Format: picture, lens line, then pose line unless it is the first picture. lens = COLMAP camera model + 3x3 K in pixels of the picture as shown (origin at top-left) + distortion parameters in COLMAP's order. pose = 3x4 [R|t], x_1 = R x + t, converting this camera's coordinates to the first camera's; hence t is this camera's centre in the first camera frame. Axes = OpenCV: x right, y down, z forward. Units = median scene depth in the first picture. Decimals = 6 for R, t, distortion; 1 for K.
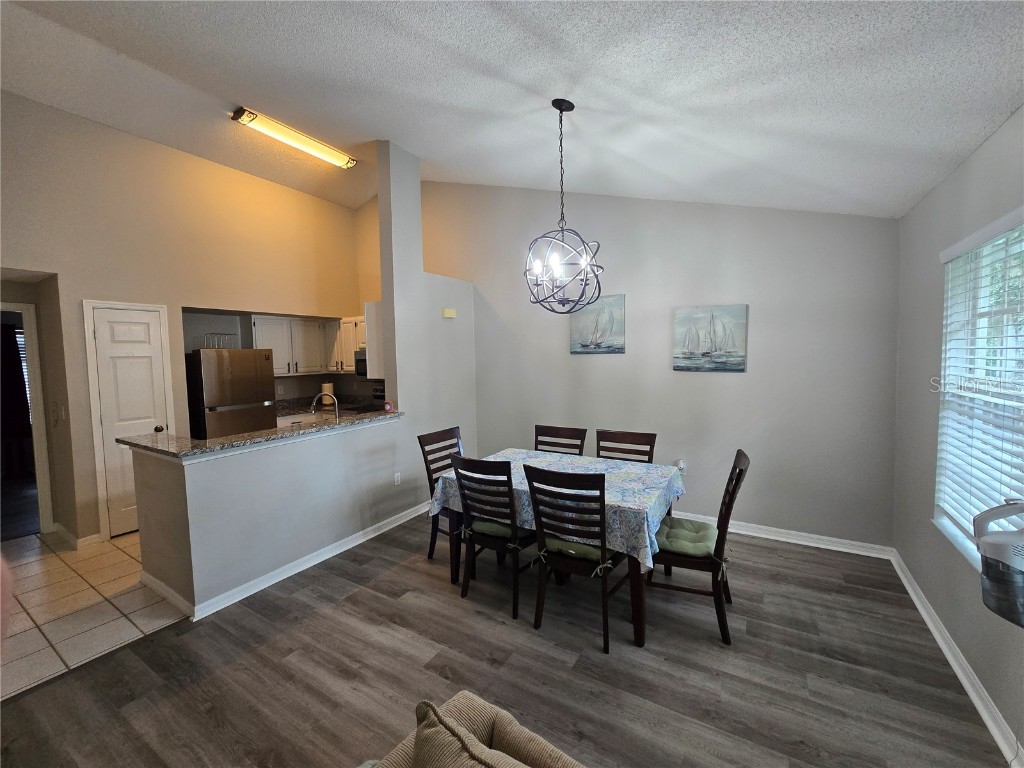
lens RADIAL K [[419.2, 0, 507.9], [0, 419.2, 382.1], [0, 0, 1]] dist [0.002895, -0.000182]
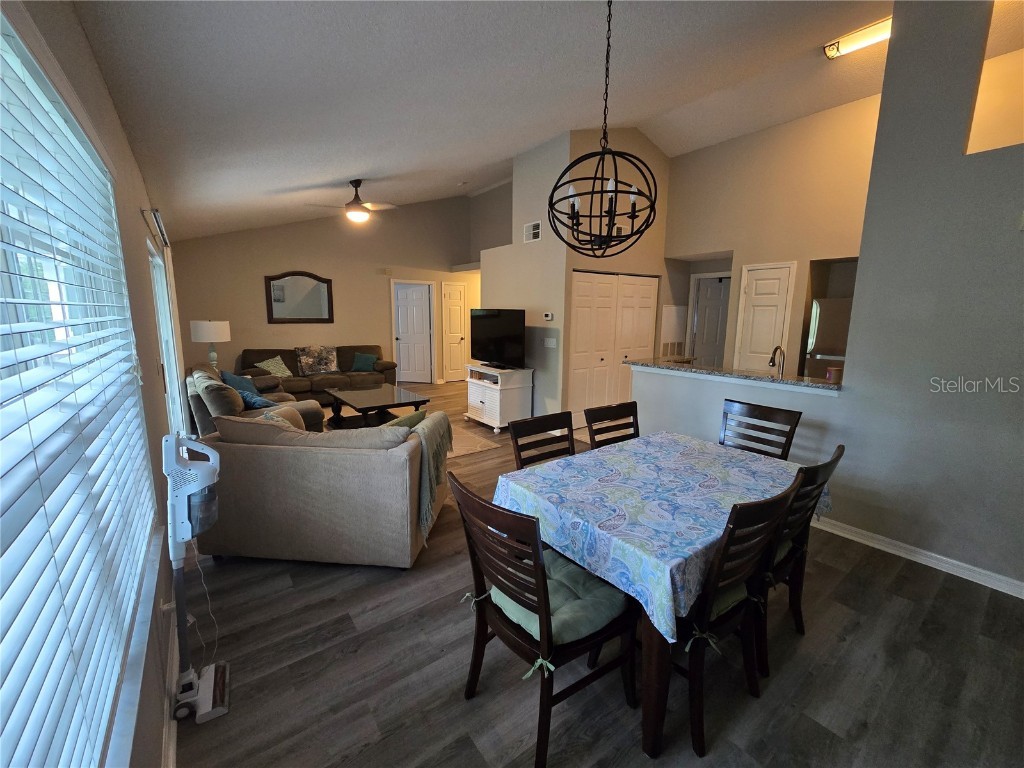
lens RADIAL K [[419.2, 0, 509.1], [0, 419.2, 382.9], [0, 0, 1]] dist [0.002895, -0.000182]
pose [[-0.369643, 0.177668, -0.912030, 1.226830], [-0.058607, 0.975136, 0.213715, -0.108921], [0.927324, 0.132449, -0.350040, 1.421767]]
